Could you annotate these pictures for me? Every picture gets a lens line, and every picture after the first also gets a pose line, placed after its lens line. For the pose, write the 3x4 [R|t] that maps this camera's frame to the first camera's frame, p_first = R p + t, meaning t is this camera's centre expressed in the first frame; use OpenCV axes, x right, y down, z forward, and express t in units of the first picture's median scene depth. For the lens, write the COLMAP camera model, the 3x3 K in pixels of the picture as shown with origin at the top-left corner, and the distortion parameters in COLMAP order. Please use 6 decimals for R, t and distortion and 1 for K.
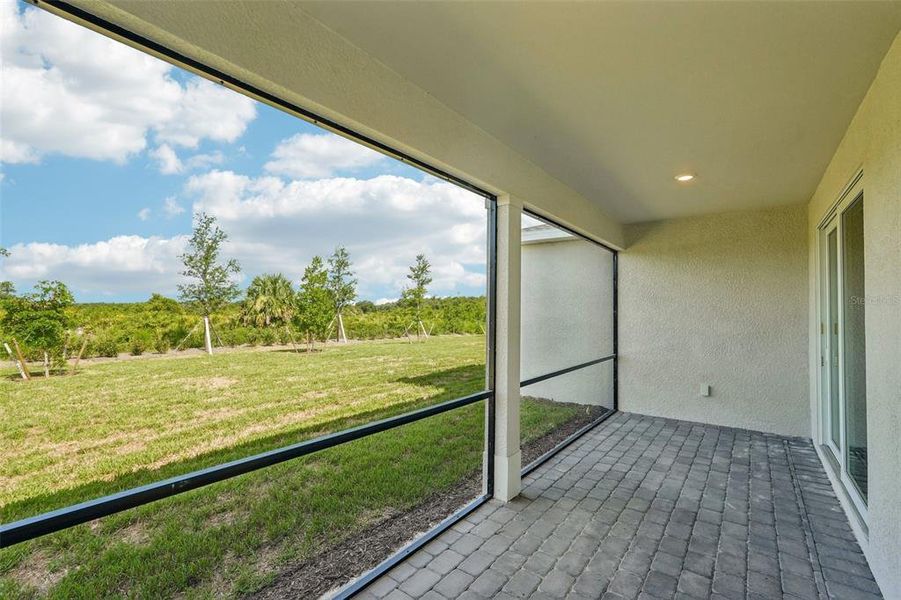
lens RADIAL K [[395.2, 0, 449.2], [0, 395.2, 303.4], [0, 0, 1]] dist [-0.003520, 0.000580]
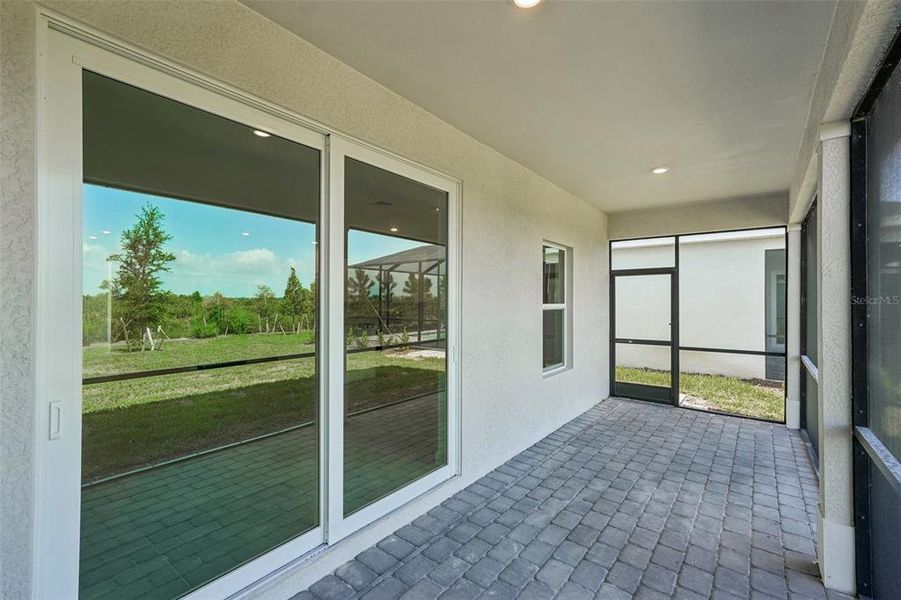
lens RADIAL K [[395.2, 0, 451.1], [0, 395.2, 303.6], [0, 0, 1]] dist [-0.003520, 0.000580]
pose [[-0.999971, -0.007227, -0.002287, 0.922705], [-0.007190, 0.999846, -0.015978, 0.054656], [0.002402, -0.015961, -0.999870, 1.939784]]
